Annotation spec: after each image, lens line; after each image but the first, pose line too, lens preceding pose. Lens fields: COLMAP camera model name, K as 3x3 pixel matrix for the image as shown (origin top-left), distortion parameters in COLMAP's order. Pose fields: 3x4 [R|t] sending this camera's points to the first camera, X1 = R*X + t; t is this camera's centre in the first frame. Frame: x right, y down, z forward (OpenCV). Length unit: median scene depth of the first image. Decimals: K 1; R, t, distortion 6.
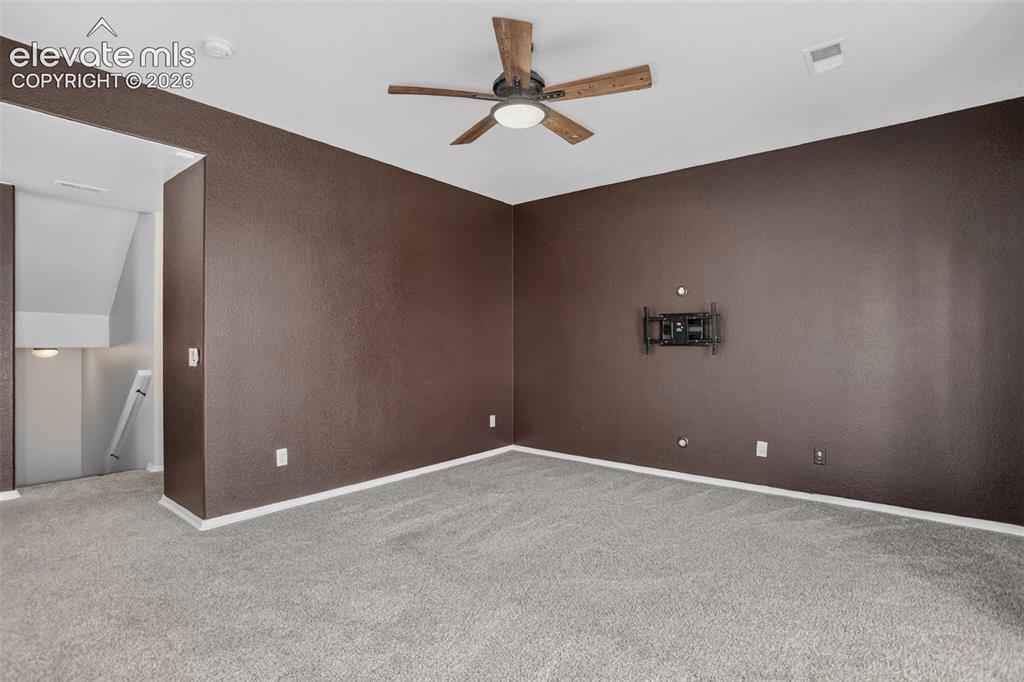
lens RADIAL K [[500.7, 0, 509.5], [0, 500.7, 343.8], [0, 0, 1]] dist [-0.010612, 0.000167]
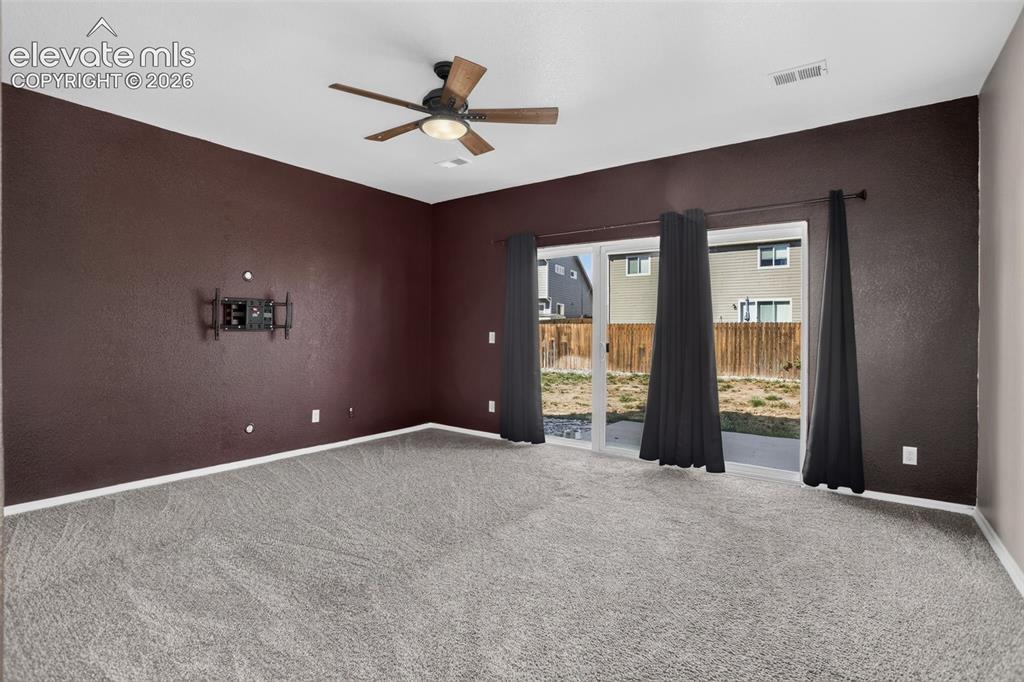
lens RADIAL K [[500.7, 0, 510.8], [0, 500.7, 341.7], [0, 0, 1]] dist [-0.010612, 0.000167]
pose [[-0.053953, -0.017204, 0.998395, -0.673955], [-0.009080, 0.999819, 0.016737, 0.003911], [-0.998502, -0.008162, -0.054099, 0.545578]]
